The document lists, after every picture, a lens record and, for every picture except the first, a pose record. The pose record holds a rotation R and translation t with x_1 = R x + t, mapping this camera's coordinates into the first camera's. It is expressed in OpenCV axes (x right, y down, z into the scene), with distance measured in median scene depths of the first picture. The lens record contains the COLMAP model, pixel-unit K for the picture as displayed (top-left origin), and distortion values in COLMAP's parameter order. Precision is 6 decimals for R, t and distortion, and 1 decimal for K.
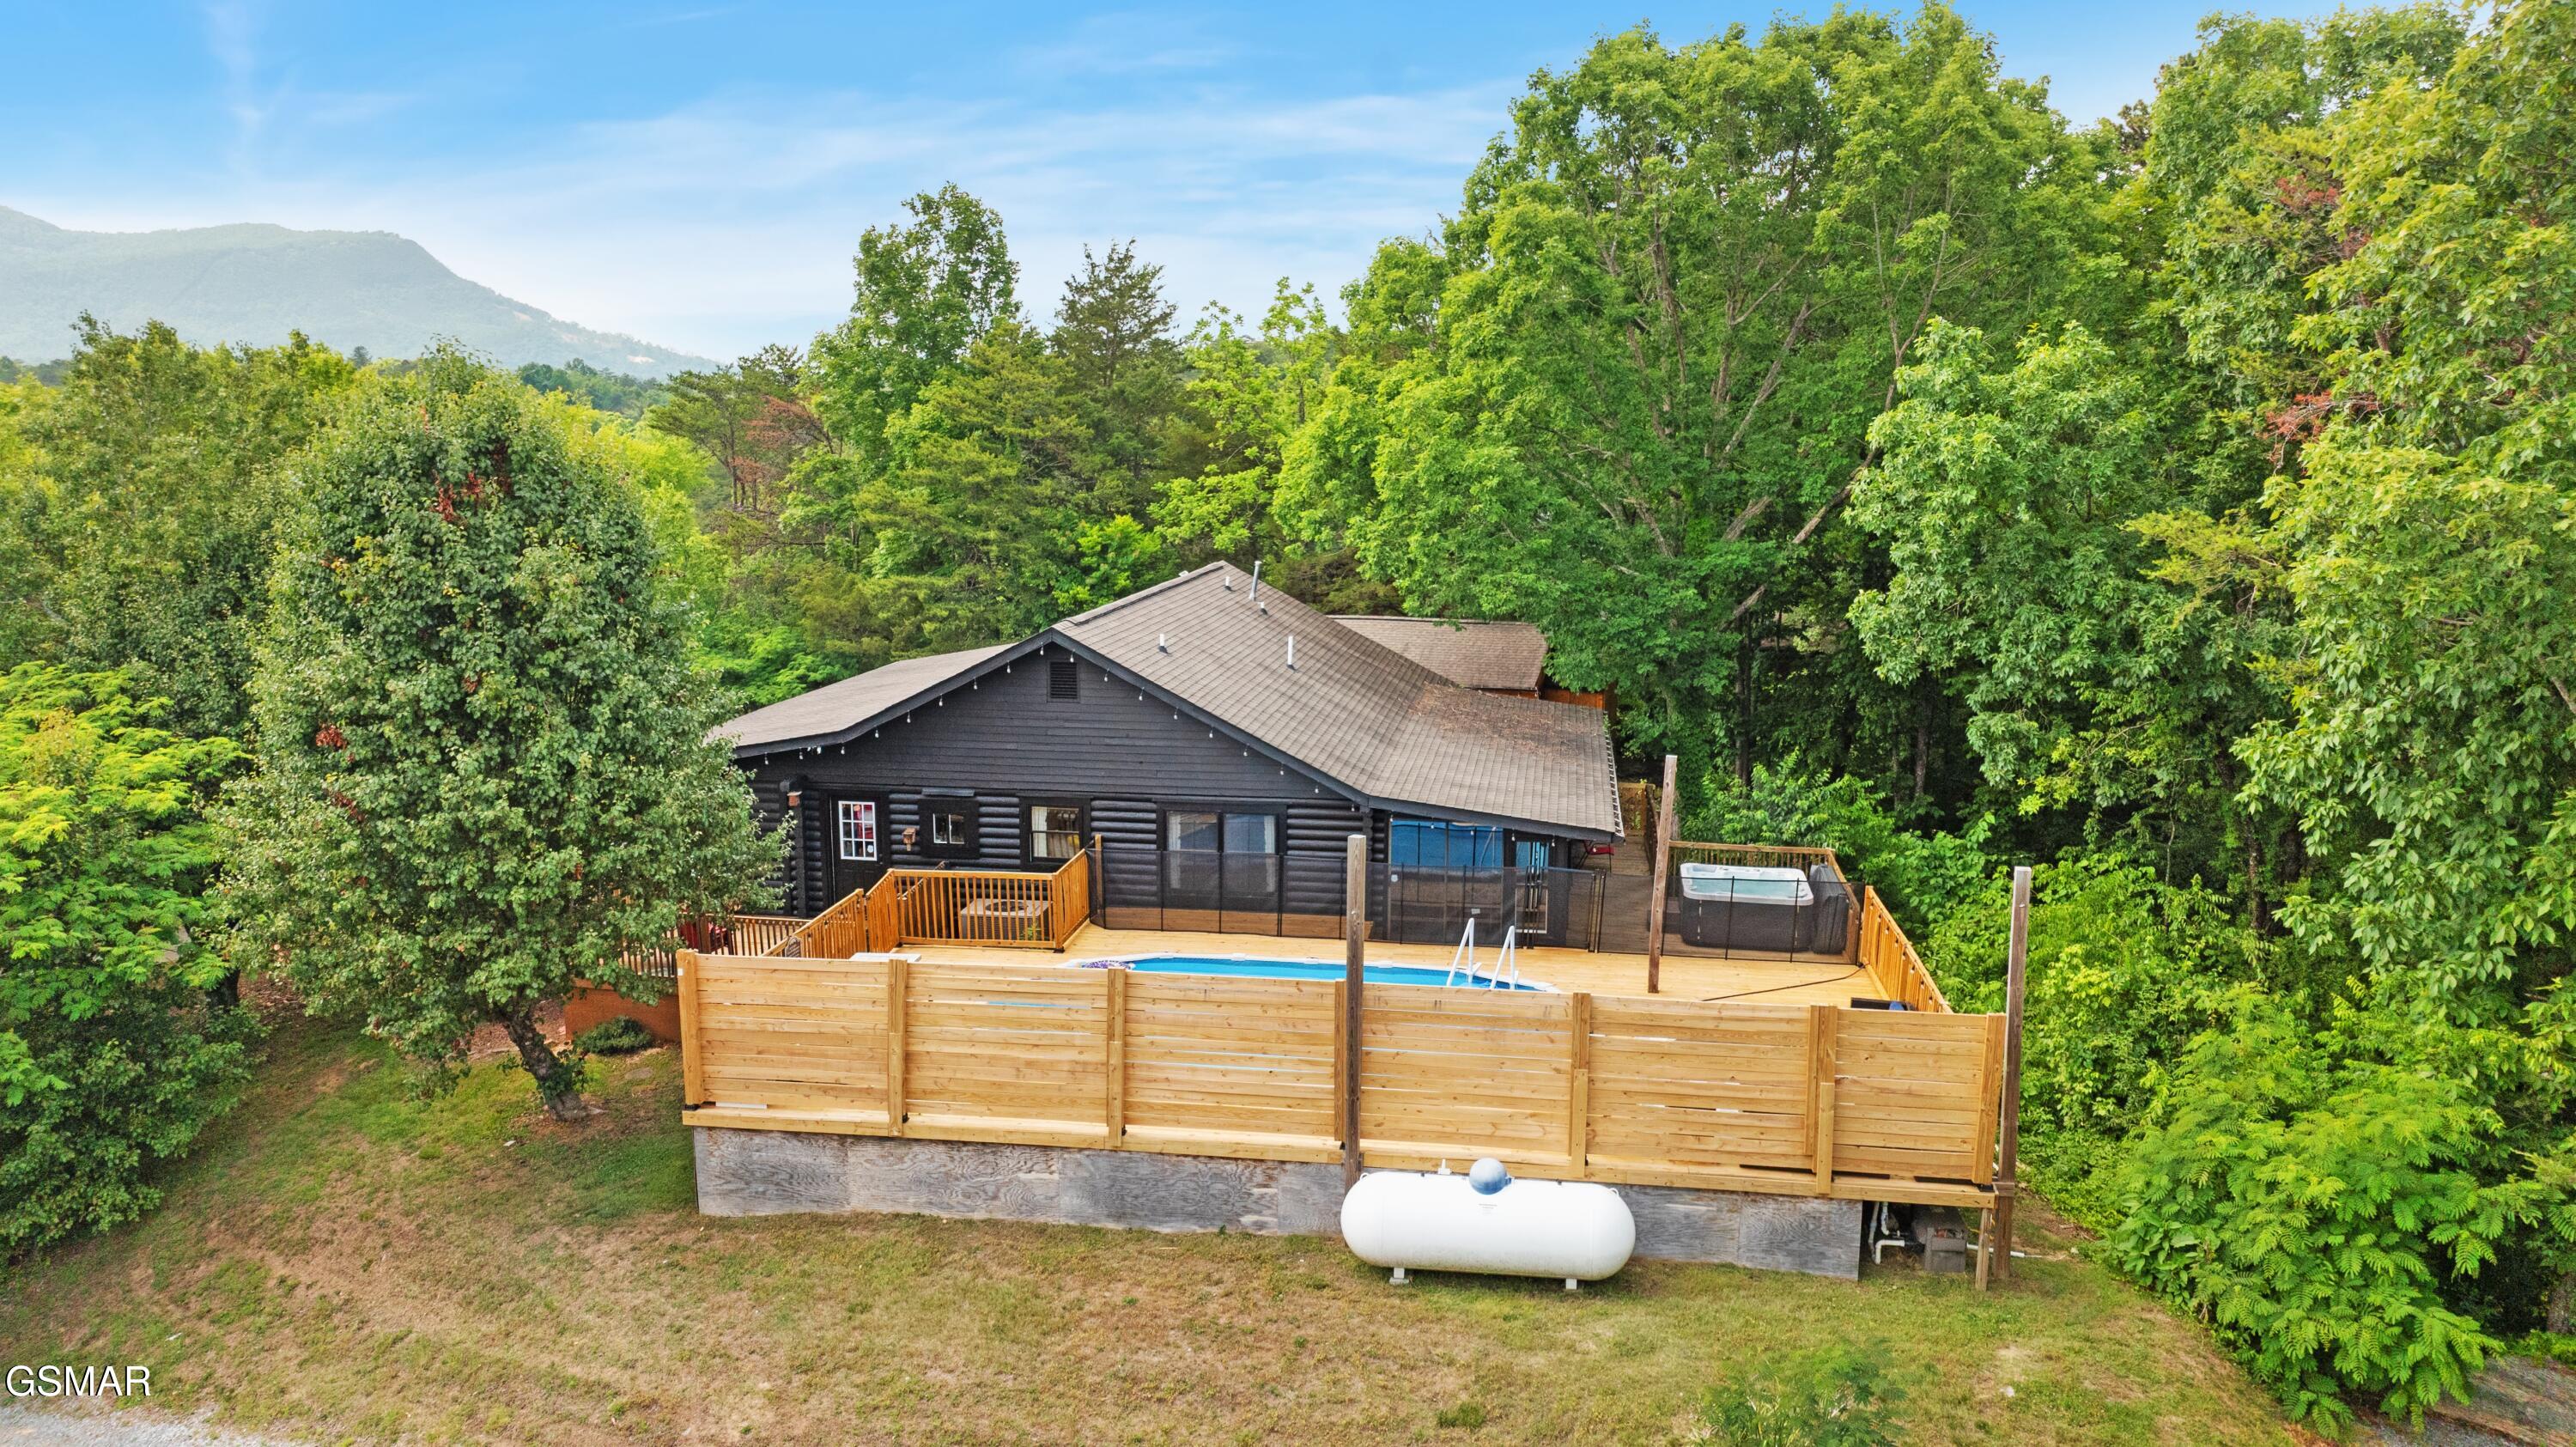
lens RADIAL K [[1844.0, 0, 1281.1], [0, 1844.0, 727.8], [0, 0, 1]] dist [-0.012509, 0.003165]
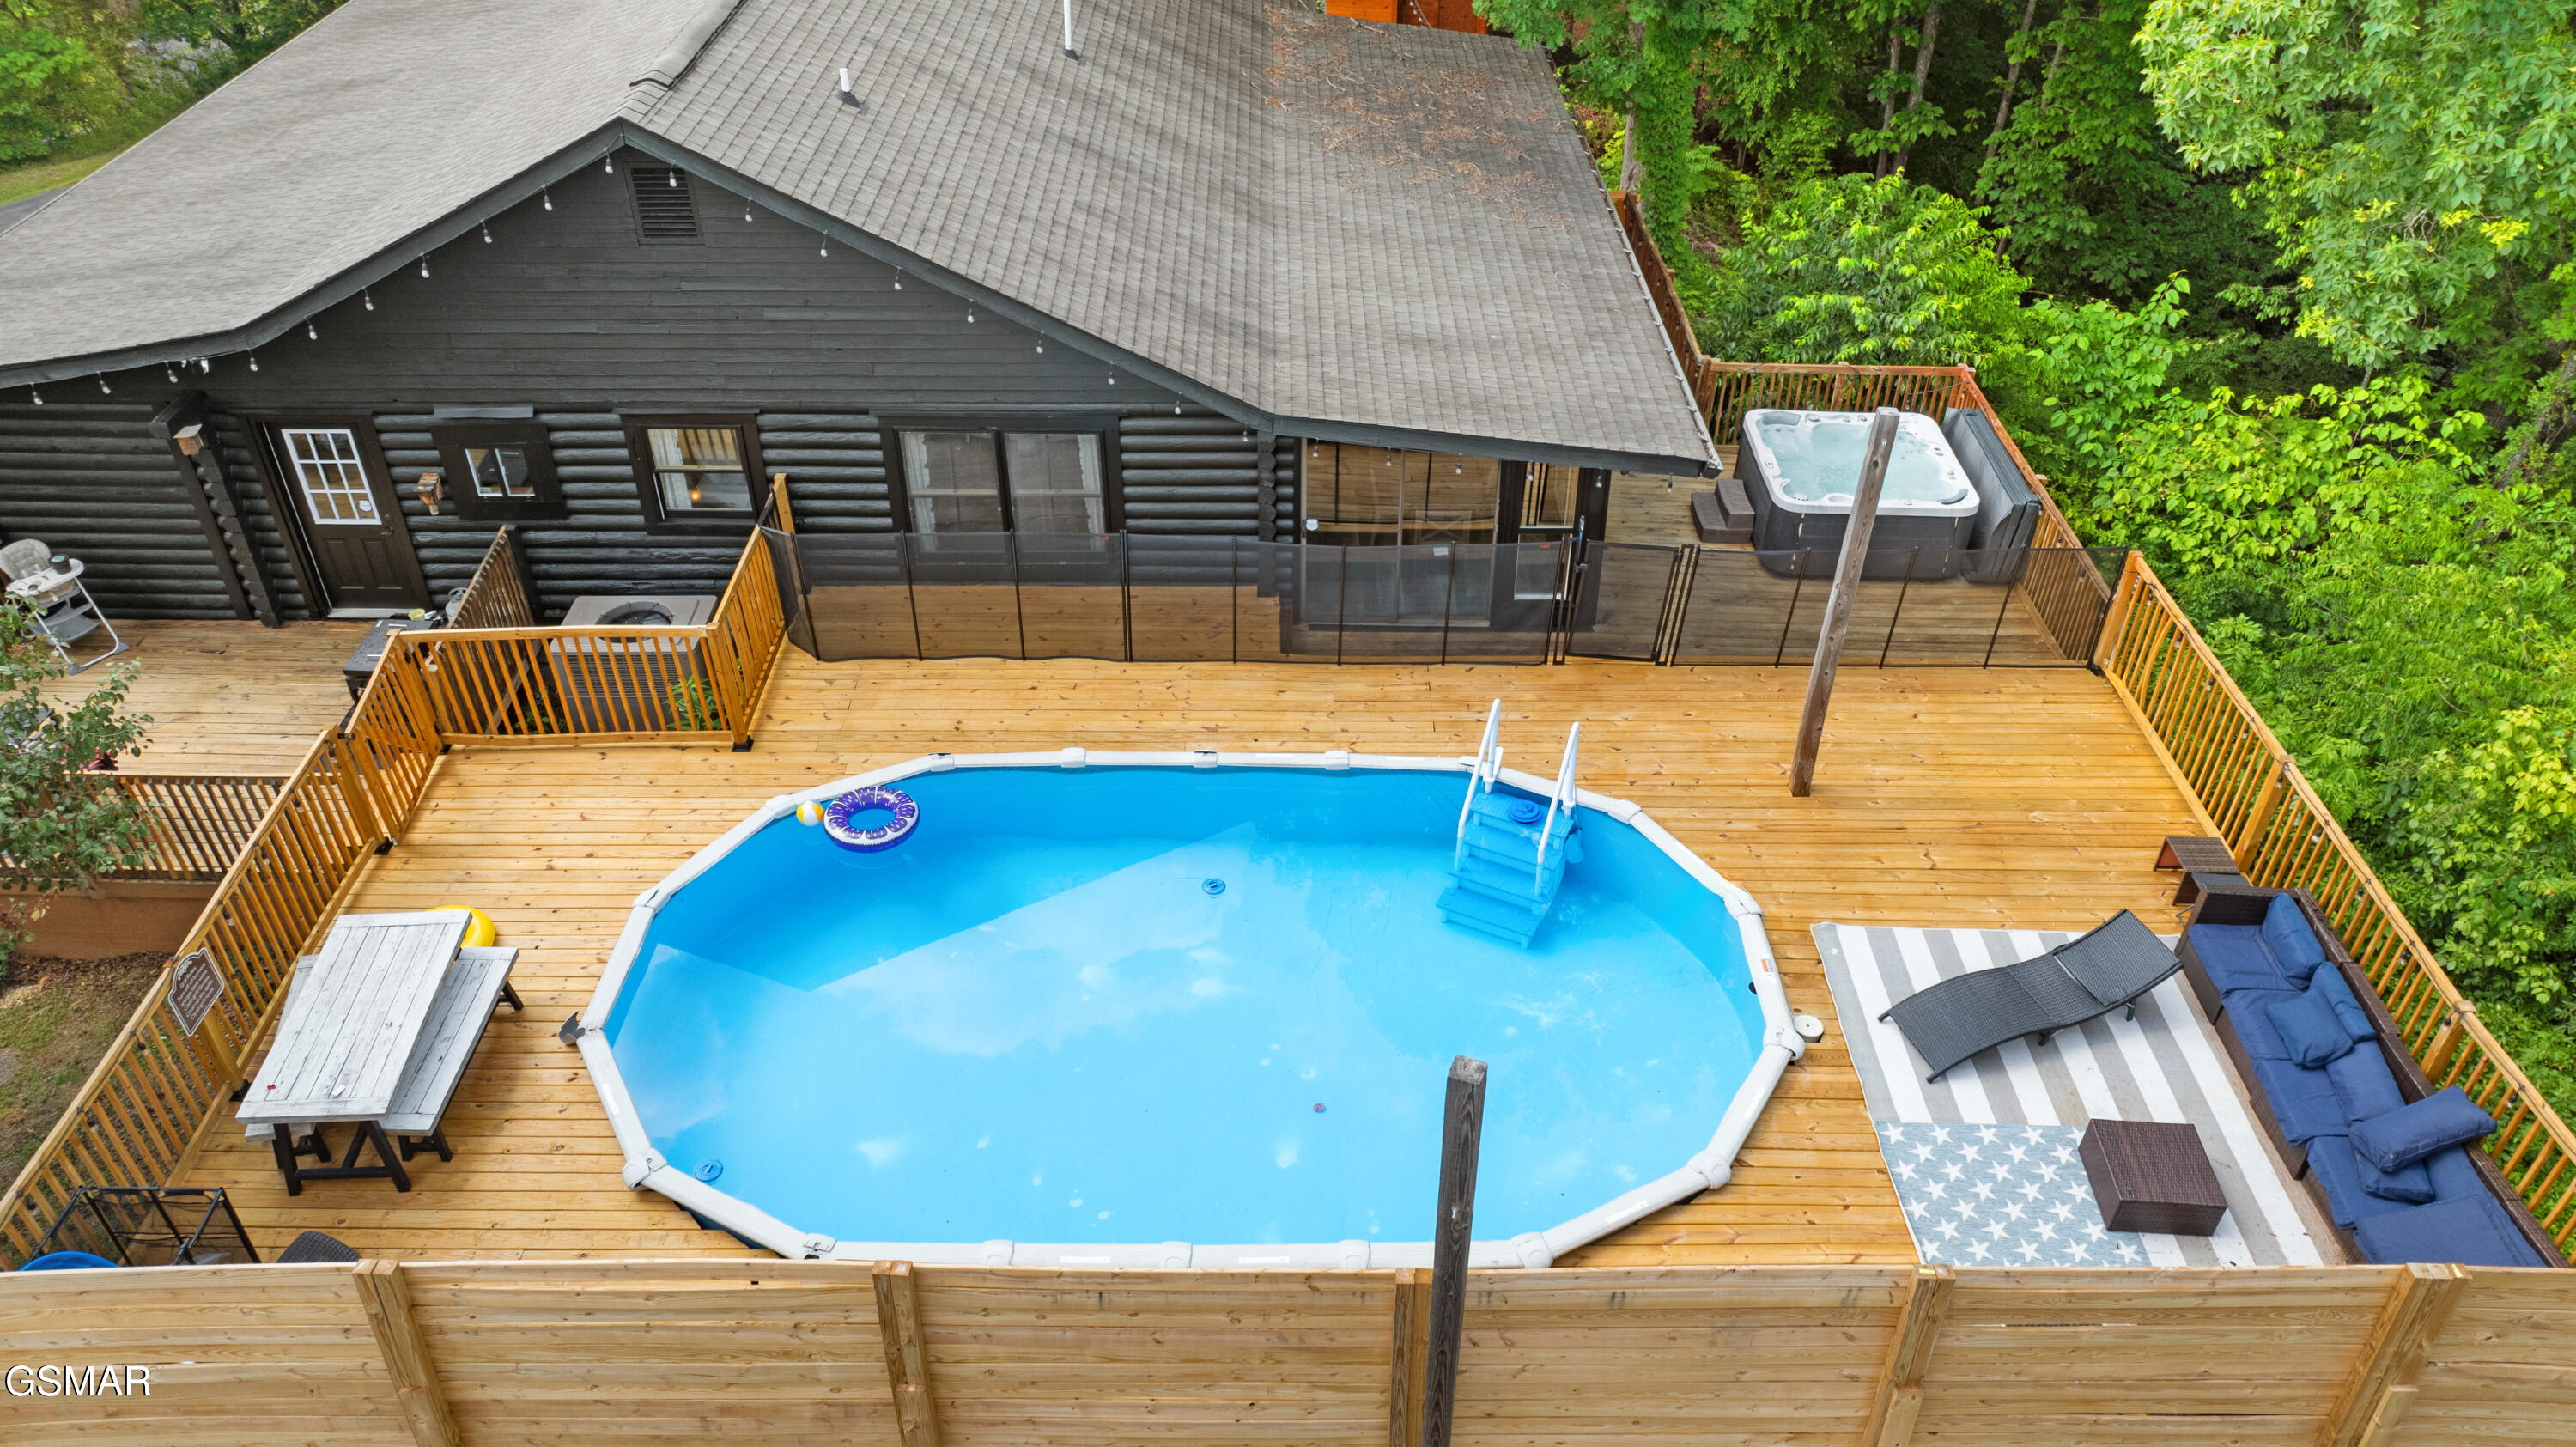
lens RADIAL K [[1844.0, 0, 1308.6], [0, 1844.0, 715.2], [0, 0, 1]] dist [-0.012509, 0.003165]
pose [[0.983889, -0.104935, 0.144744, -0.029753], [0.027497, 0.888809, 0.457452, -0.129819], [-0.176653, -0.446102, 0.877375, 0.449766]]
